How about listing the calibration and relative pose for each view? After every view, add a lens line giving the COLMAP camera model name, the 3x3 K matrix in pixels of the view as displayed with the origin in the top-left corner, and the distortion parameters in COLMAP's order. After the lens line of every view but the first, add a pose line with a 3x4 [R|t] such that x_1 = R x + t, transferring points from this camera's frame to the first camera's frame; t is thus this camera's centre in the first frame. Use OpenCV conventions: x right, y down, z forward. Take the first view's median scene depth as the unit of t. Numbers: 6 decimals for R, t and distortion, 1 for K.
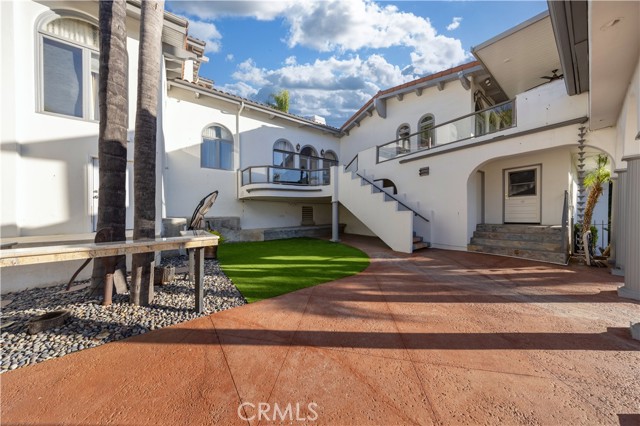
lens RADIAL K [[197.9, 0, 307.2], [0, 197.9, 217.1], [0, 0, 1]] dist [-0.001052, -0.000133]
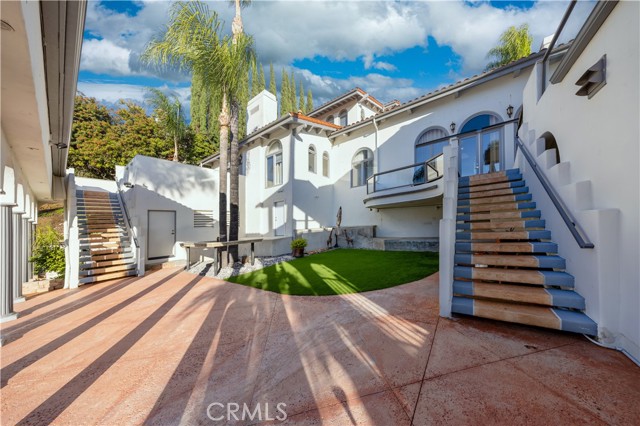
lens RADIAL K [[191.4, 0, 330.0], [0, 191.4, 221.9], [0, 0, 1]] dist [-0.000225, -0.000021]
pose [[0.343397, -0.024872, -0.938861, 0.755743], [0.035853, 0.999268, -0.013359, -0.027371], [0.938506, -0.029073, 0.344037, 0.563798]]
